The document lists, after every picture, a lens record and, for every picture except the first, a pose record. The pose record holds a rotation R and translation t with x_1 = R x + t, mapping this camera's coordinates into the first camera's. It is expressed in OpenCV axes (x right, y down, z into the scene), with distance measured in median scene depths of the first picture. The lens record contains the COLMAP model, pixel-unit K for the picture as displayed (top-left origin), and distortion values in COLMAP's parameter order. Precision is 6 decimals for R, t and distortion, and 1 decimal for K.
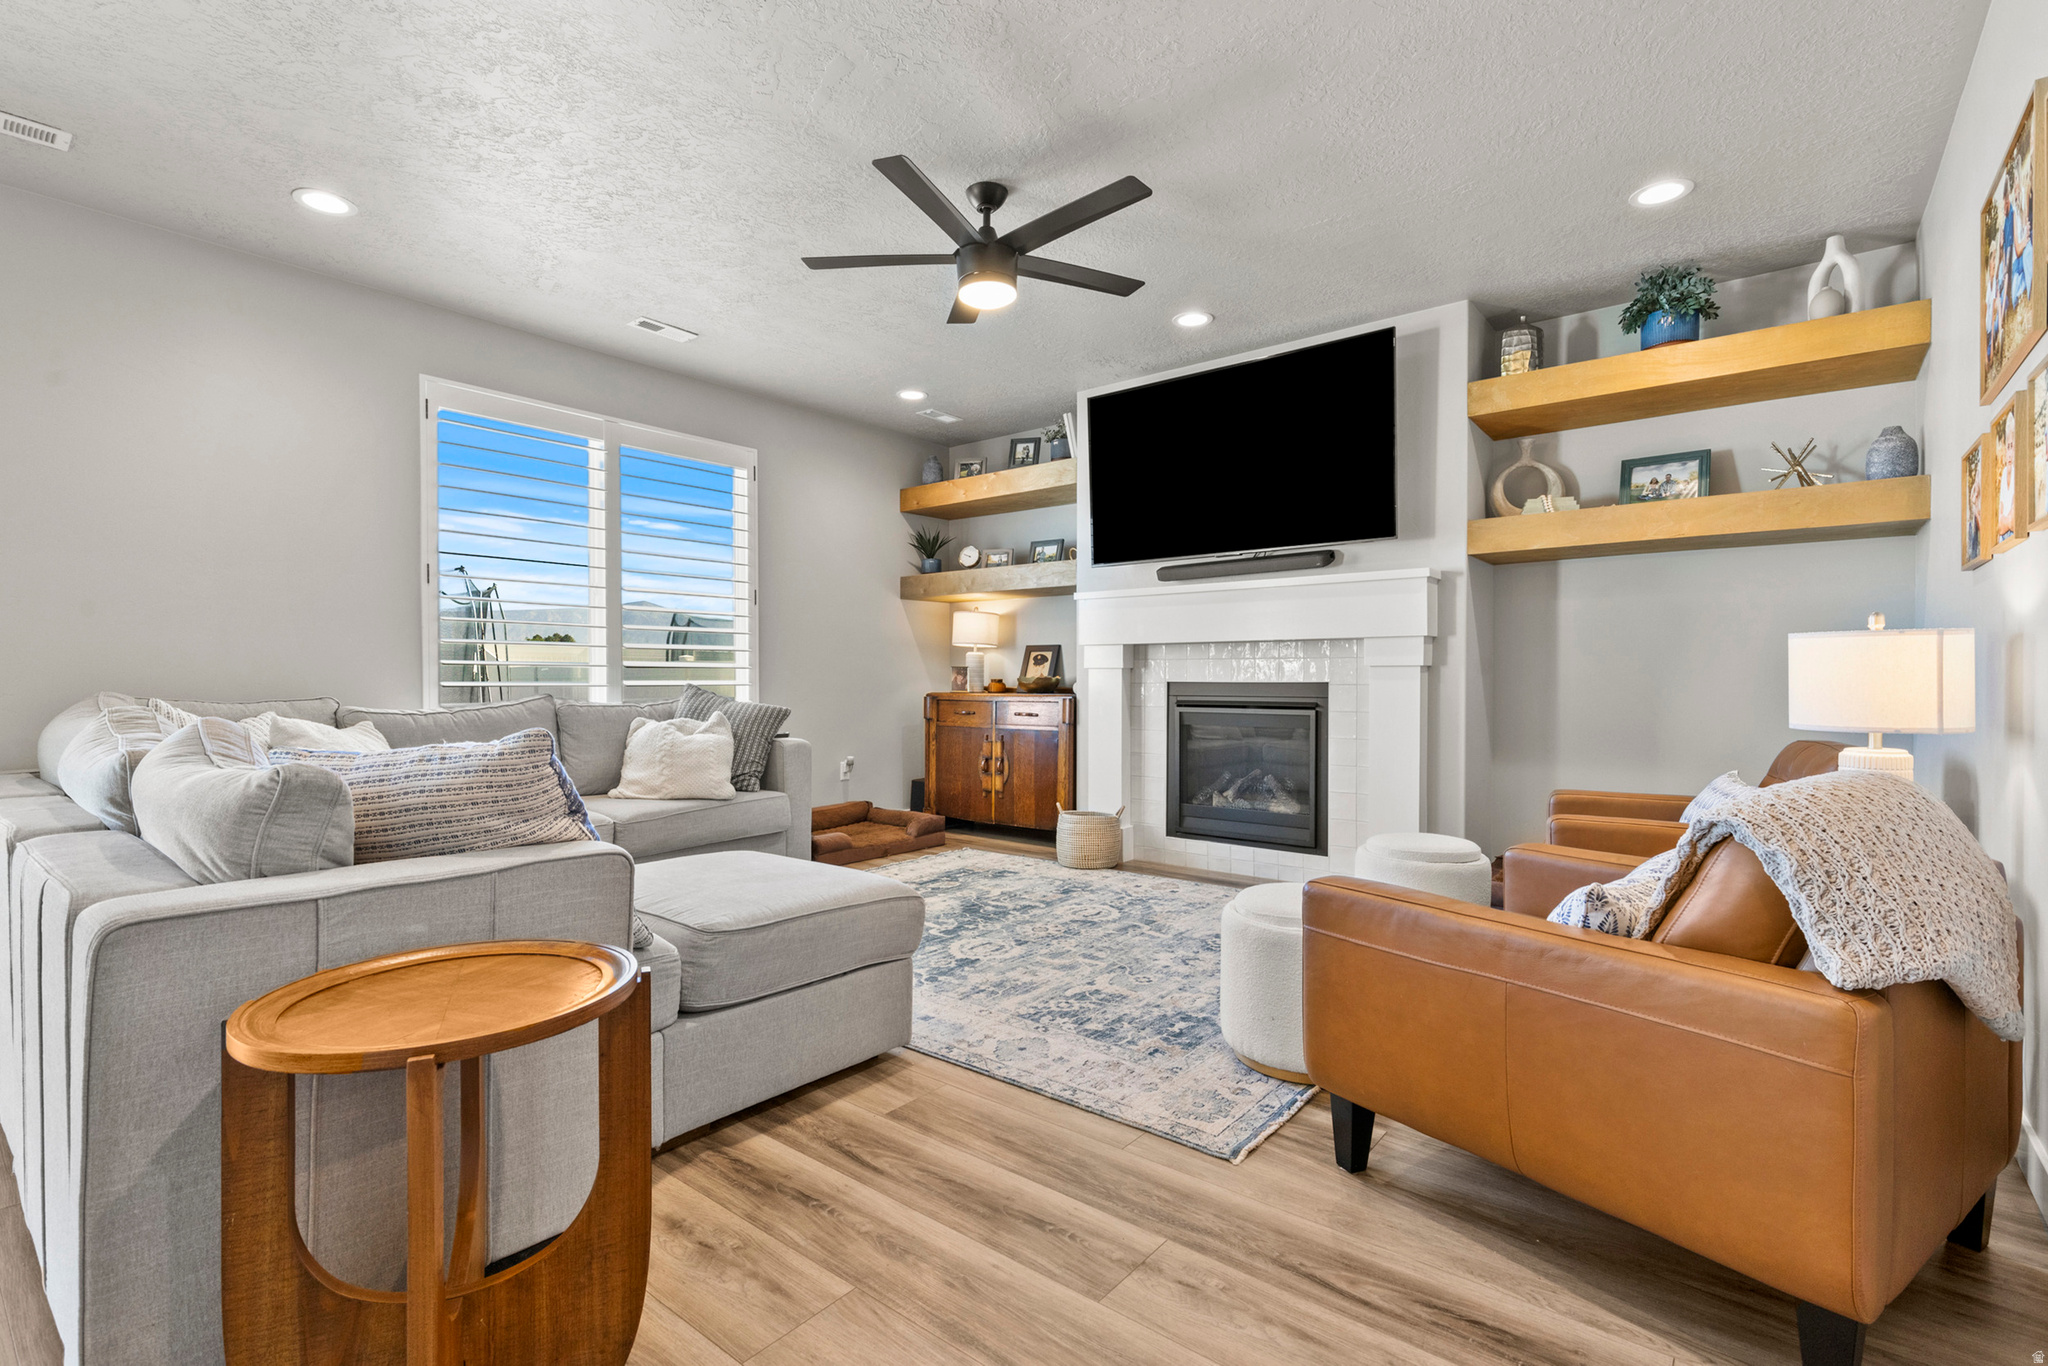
lens RADIAL K [[959.1, 0, 1032.8], [0, 959.1, 676.2], [0, 0, 1]] dist [0.008791, -0.002116]
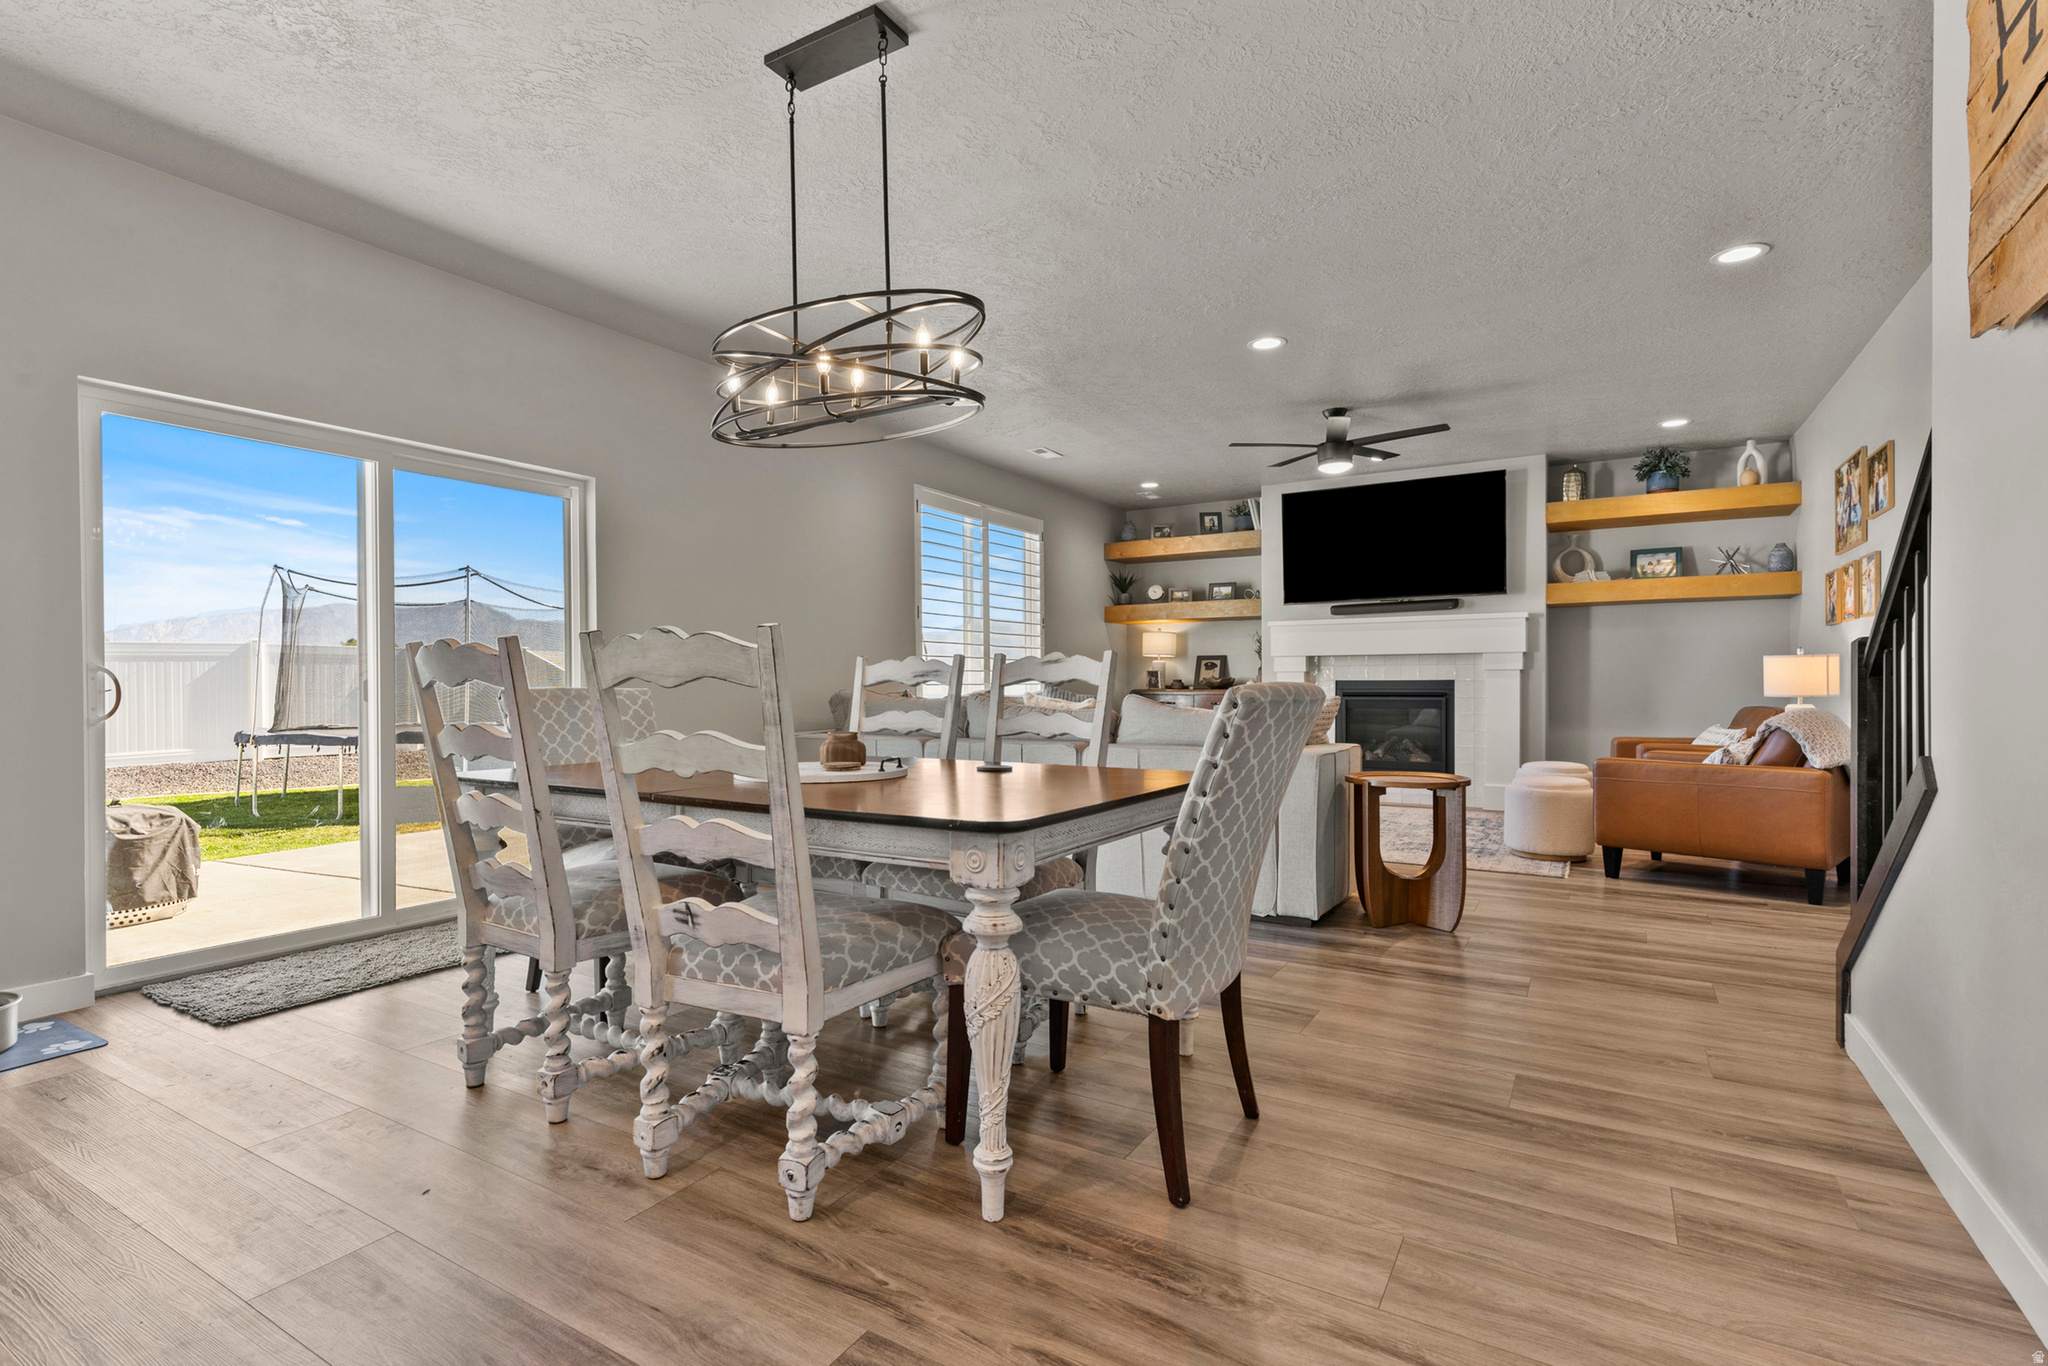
lens RADIAL K [[959.1, 0, 1013.5], [0, 959.1, 684.6], [0, 0, 1]] dist [0.008791, -0.002116]
pose [[0.993114, -0.004436, 0.117066, -0.675143], [0.003817, 0.999978, 0.005513, 0.002849], [-0.117088, -0.005029, 0.993109, -0.576315]]
